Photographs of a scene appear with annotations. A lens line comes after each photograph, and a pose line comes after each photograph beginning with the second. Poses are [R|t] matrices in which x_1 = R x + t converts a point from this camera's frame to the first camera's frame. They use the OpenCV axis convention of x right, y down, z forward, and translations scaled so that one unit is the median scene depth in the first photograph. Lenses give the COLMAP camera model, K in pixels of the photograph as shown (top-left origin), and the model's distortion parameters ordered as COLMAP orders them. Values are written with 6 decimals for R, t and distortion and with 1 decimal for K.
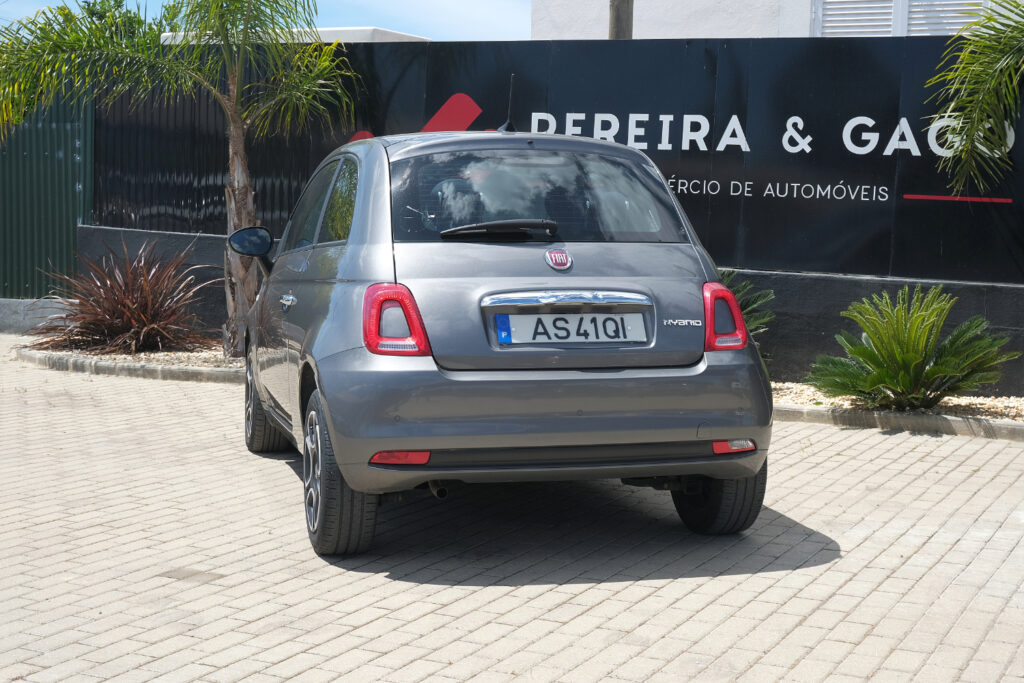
lens RADIAL K [[1488.4, 0, 512.0], [0, 1488.4, 341.5], [0, 0, 1]] dist [-0.012886, 0.039631]
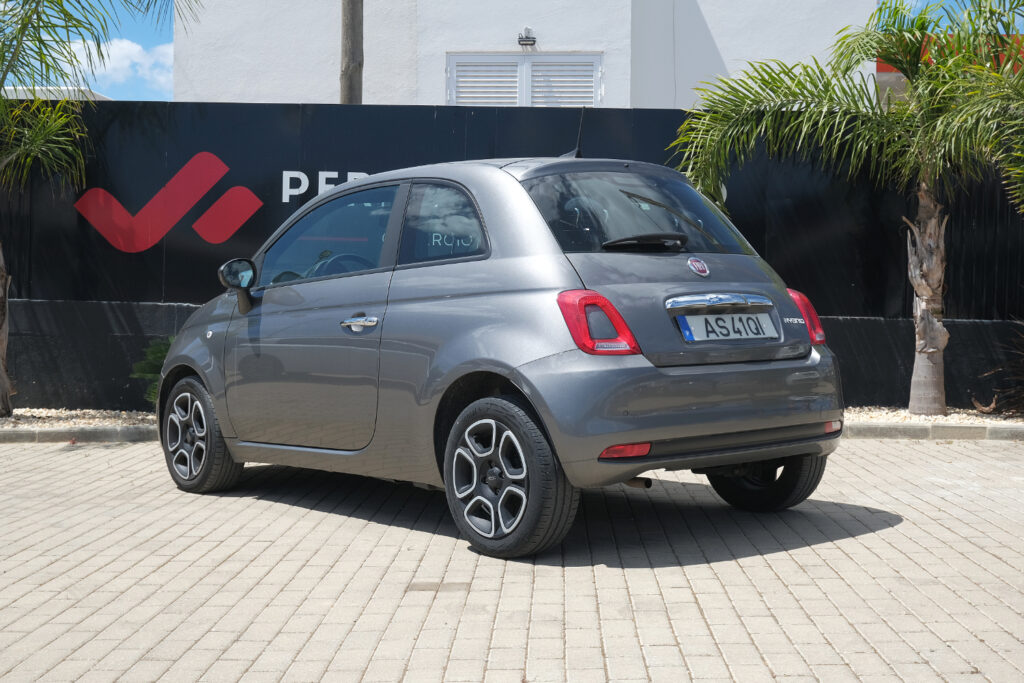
lens RADIAL K [[1352.2, 0, 512.0], [0, 1352.2, 341.5], [0, 0, 1]] dist [-0.030739, -0.038392]
pose [[0.906548, -0.034946, 0.420653, -0.269102], [0.057804, 0.997456, -0.041708, 0.017606], [-0.418125, 0.062126, 0.906263, 0.078647]]
